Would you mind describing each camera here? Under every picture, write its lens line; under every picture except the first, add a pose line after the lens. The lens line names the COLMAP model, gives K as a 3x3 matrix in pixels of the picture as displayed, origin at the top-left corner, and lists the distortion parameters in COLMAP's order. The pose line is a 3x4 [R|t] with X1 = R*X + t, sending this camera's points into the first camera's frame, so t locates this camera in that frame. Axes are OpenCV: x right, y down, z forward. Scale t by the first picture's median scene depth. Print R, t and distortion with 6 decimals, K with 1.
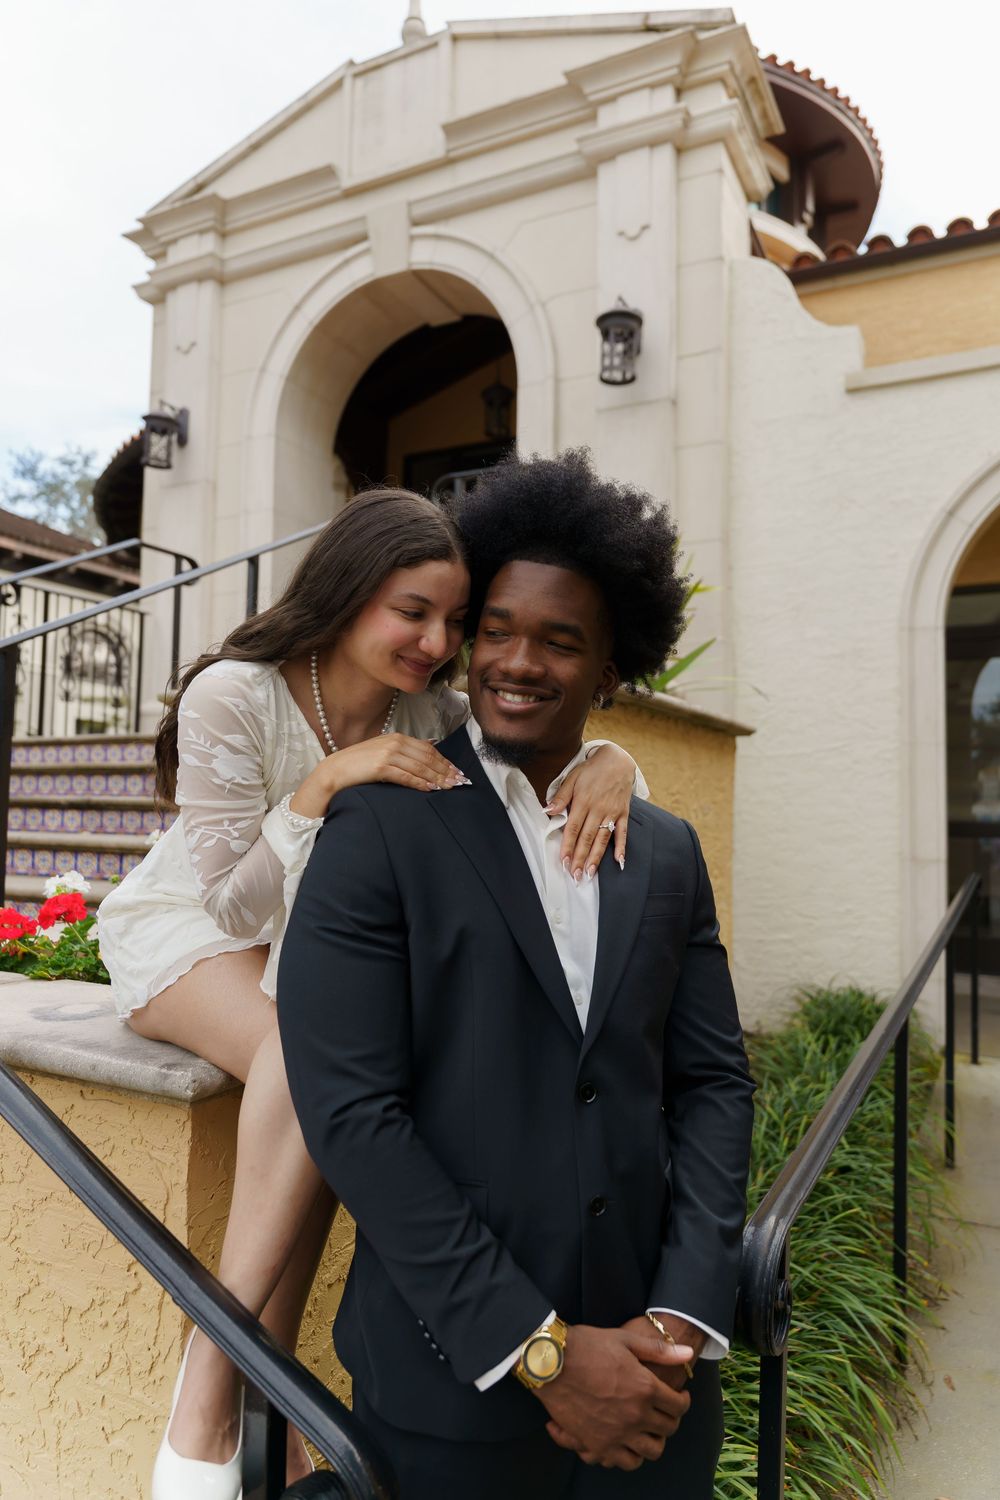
lens RADIAL K [[1008.1, 0, 481.6], [0, 1008.1, 756.3], [0, 0, 1]] dist [-0.008189, -0.004549]
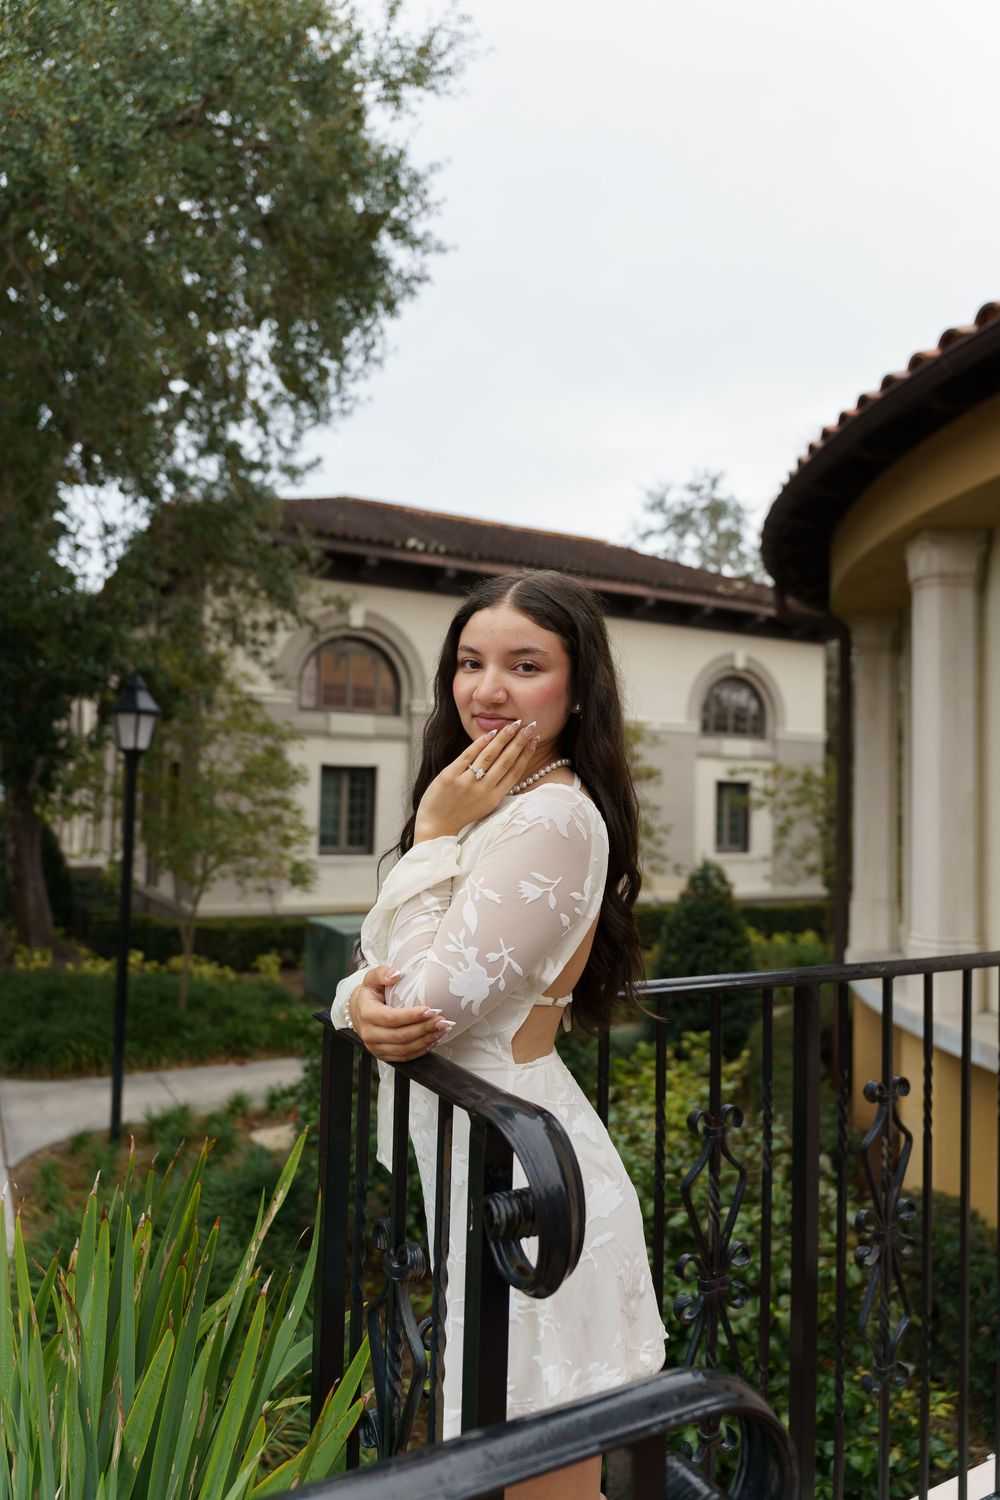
lens RADIAL K [[998.3, 0, 499.4], [0, 998.3, 803.7], [0, 0, 1]] dist [0.007371, -0.043425]
pose [[0.833187, -0.007549, -0.552940, -0.373524], [0.029562, 0.999085, 0.030904, -0.232743], [0.552200, -0.042095, 0.832648, 0.800141]]
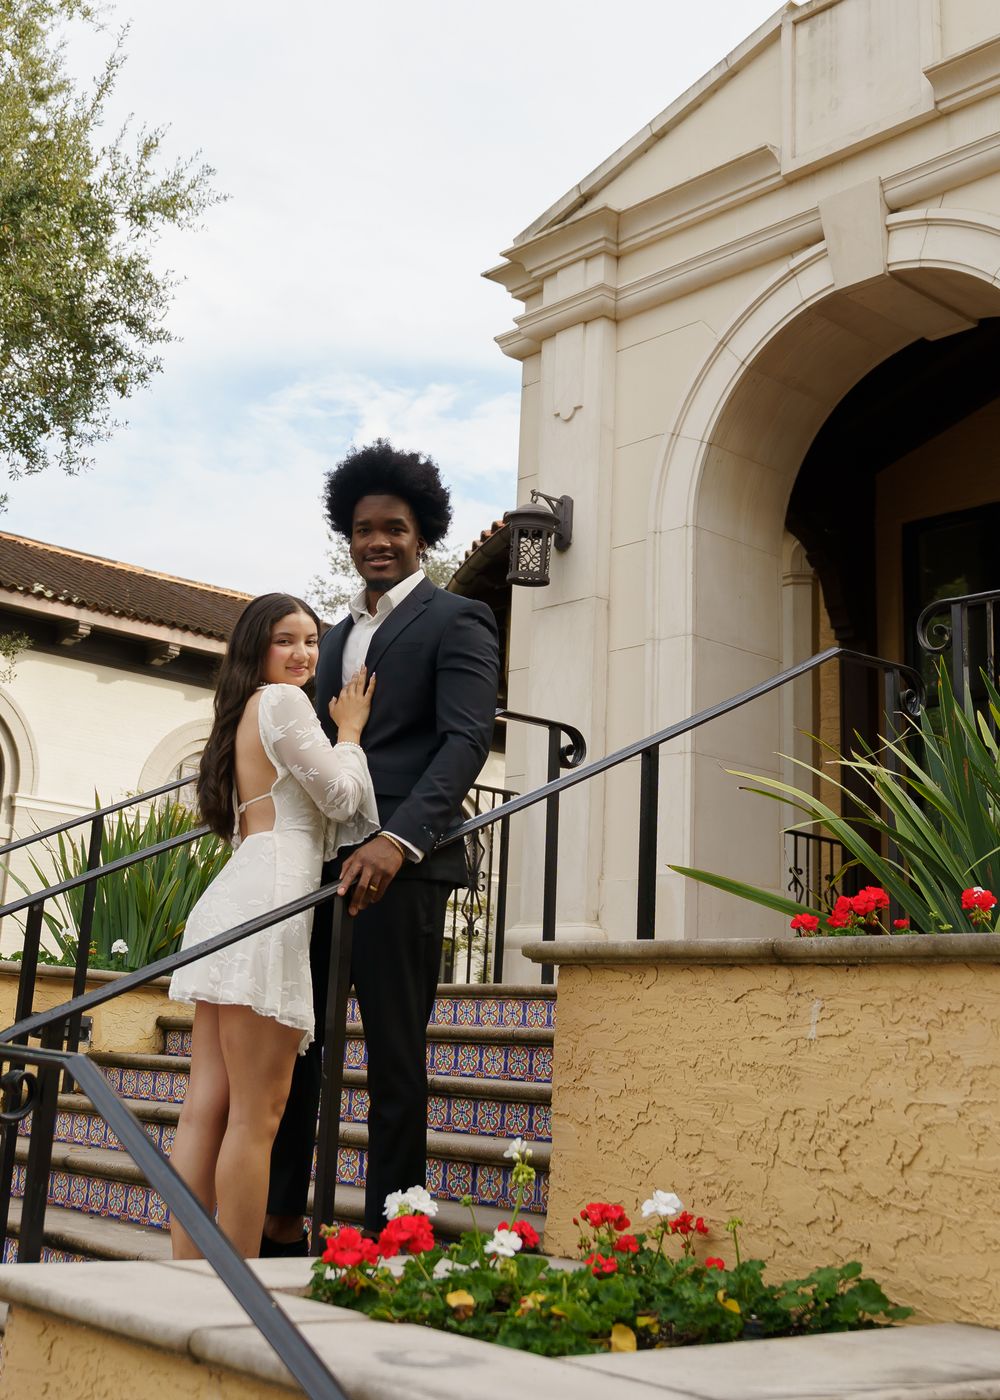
lens RADIAL K [[1684.4, 0, 427.4], [0, 1684.4, 644.5], [0, 0, 1]] dist [0.000609, 0.008796]
pose [[0.931473, -0.059422, -0.358924, 0.028600], [-0.015052, 0.979432, -0.201213, -0.010273], [0.363498, 0.192827, 0.911420, -0.079978]]
